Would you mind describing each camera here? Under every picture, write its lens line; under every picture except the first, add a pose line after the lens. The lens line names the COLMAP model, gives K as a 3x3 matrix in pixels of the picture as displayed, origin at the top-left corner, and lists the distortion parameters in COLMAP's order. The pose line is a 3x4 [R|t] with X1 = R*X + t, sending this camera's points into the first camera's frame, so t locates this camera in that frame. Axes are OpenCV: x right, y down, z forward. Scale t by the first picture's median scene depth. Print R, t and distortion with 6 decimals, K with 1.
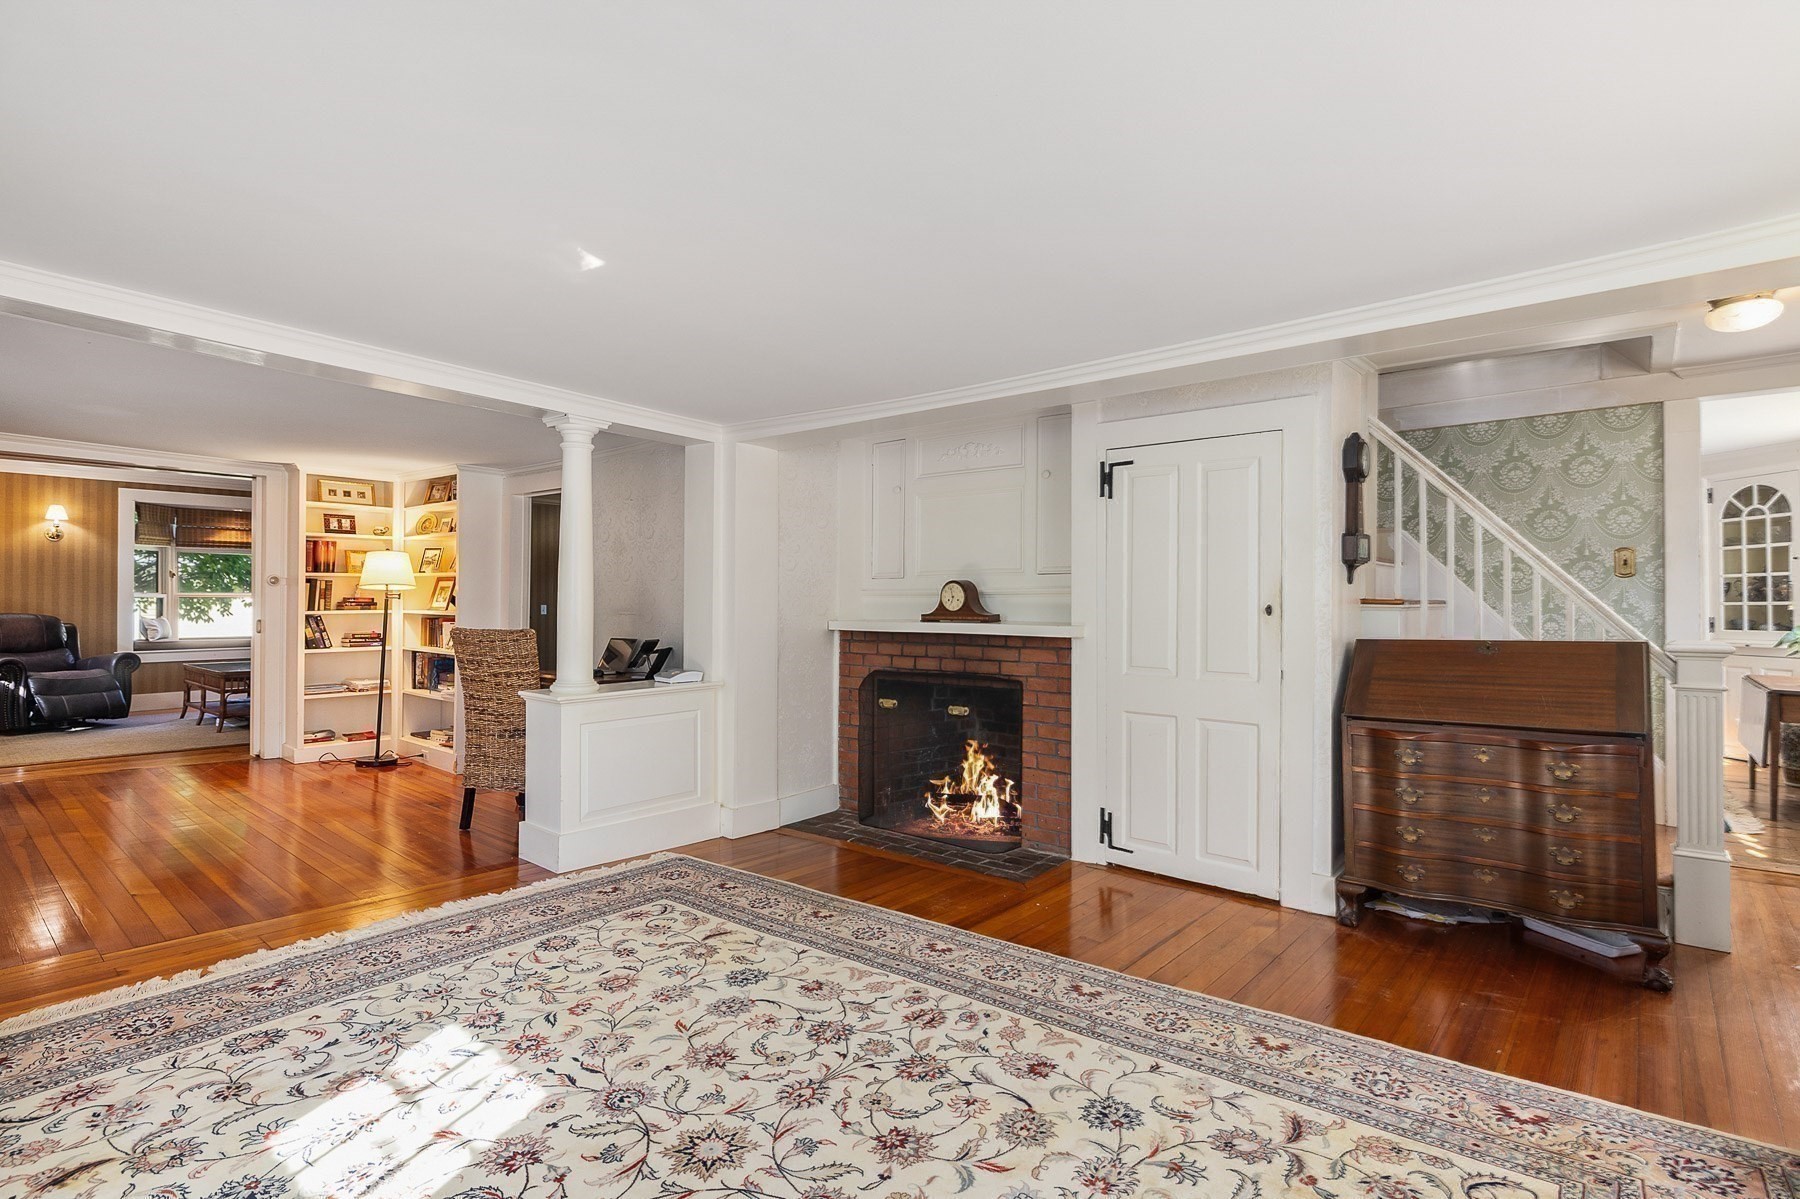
lens RADIAL K [[867.4, 0, 900.0], [0, 867.4, 599.5], [0, 0, 1]] dist [-0.001566, 0.000537]
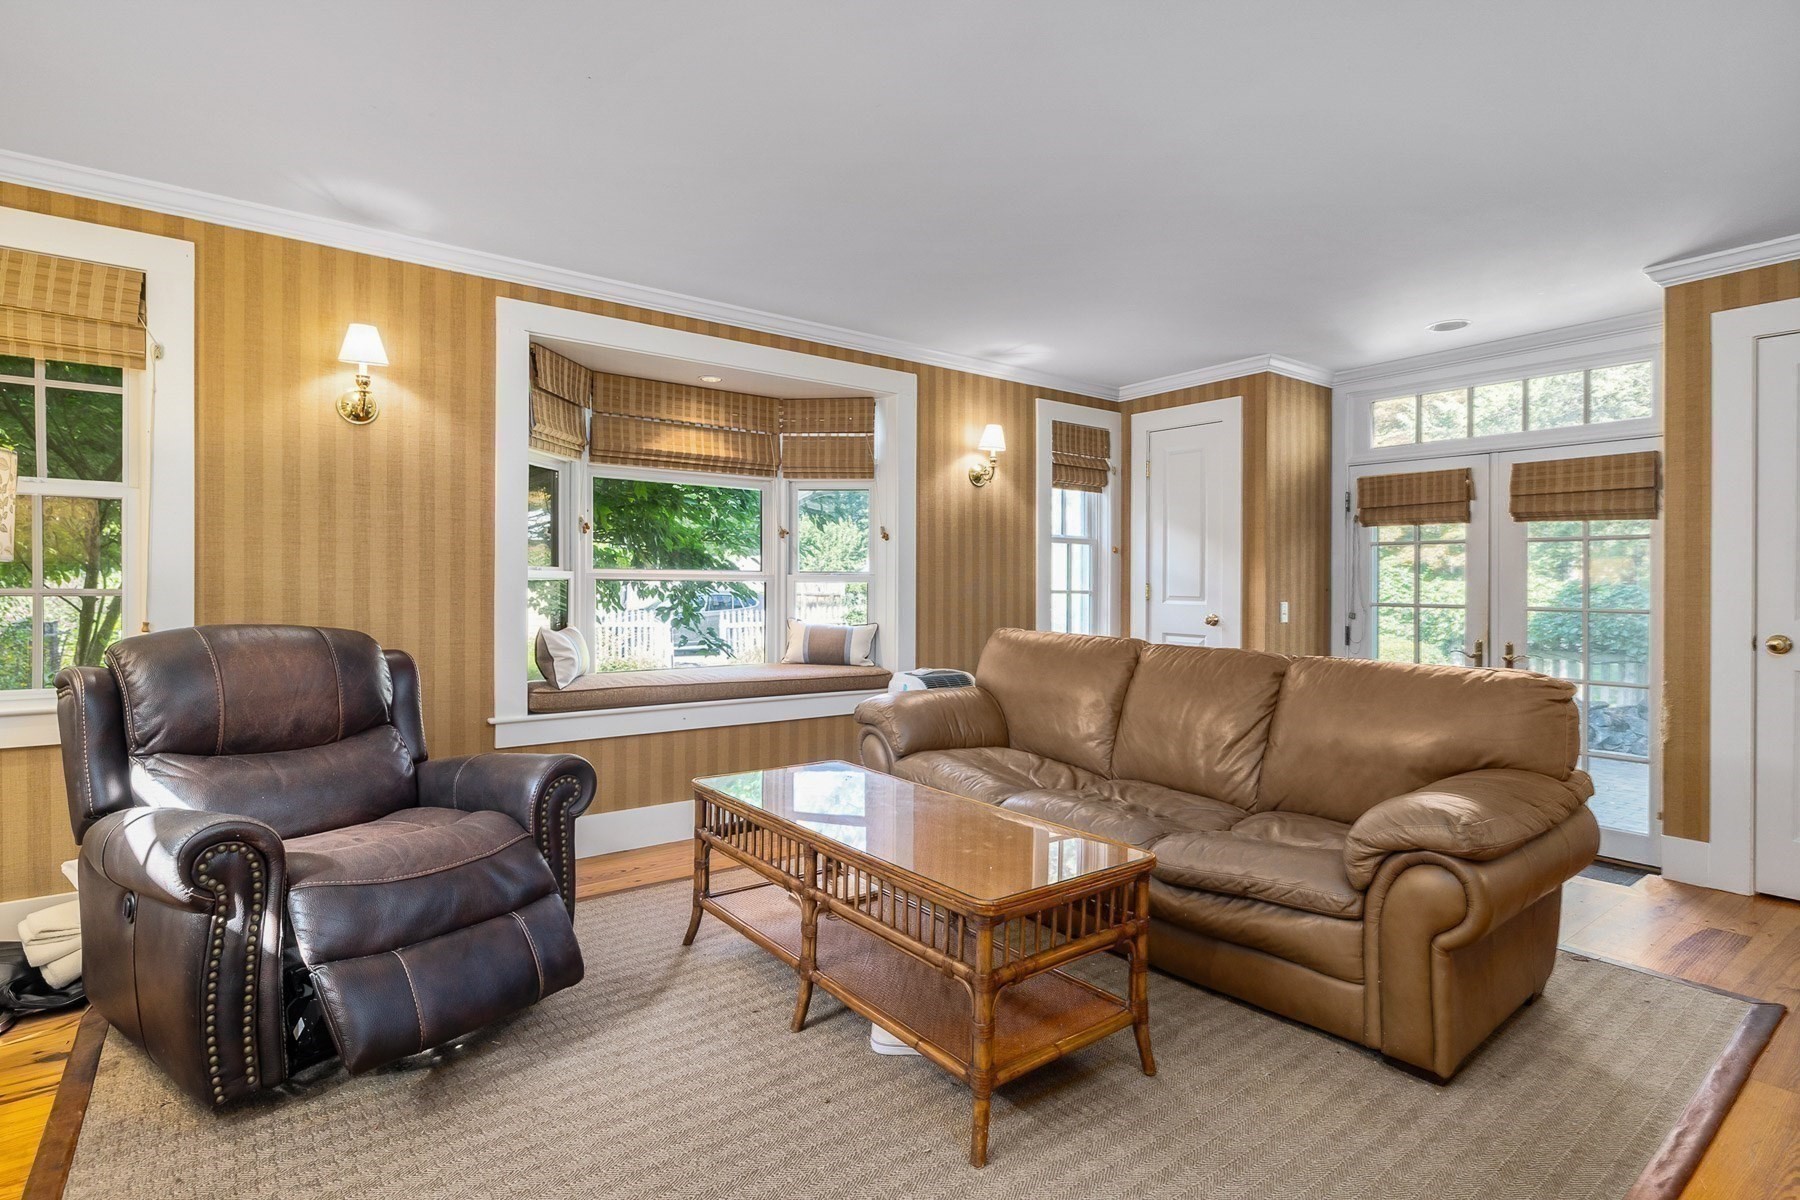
lens RADIAL K [[896.5, 0, 900.0], [0, 896.5, 600.0], [0, 0, 1]] dist [0.000818, -0.000362]
pose [[0.977334, 0.004414, -0.211656, -0.669733], [-0.001763, 0.999918, 0.012713, 0.001433], [0.211695, -0.012051, 0.977262, 0.675074]]
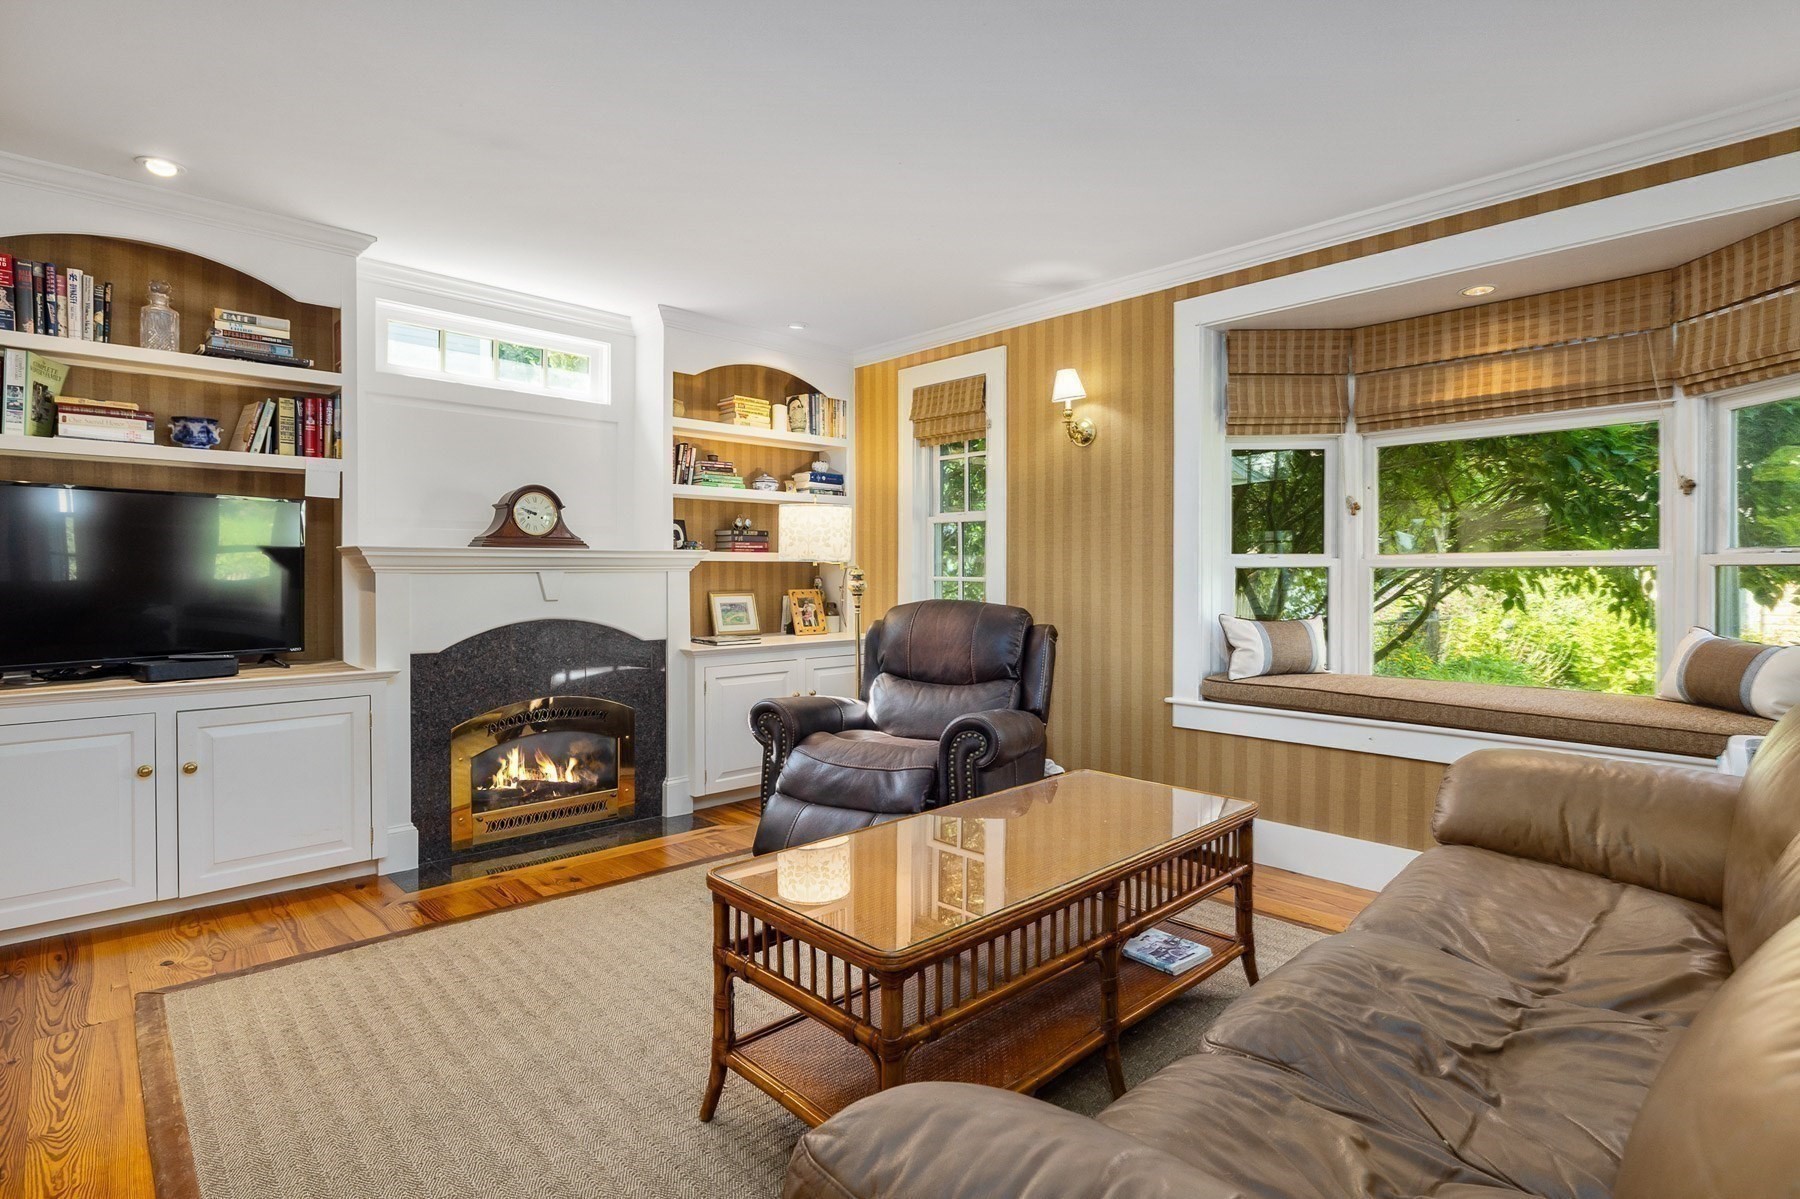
lens RADIAL K [[896.5, 0, 900.0], [0, 896.5, 599.5], [0, 0, 1]] dist [0.000818, -0.000362]
pose [[-0.109284, 0.027012, -0.993644, -0.481243], [-0.002850, 0.999618, 0.027488, 0.001195], [0.994007, 0.005836, -0.109165, 0.958496]]
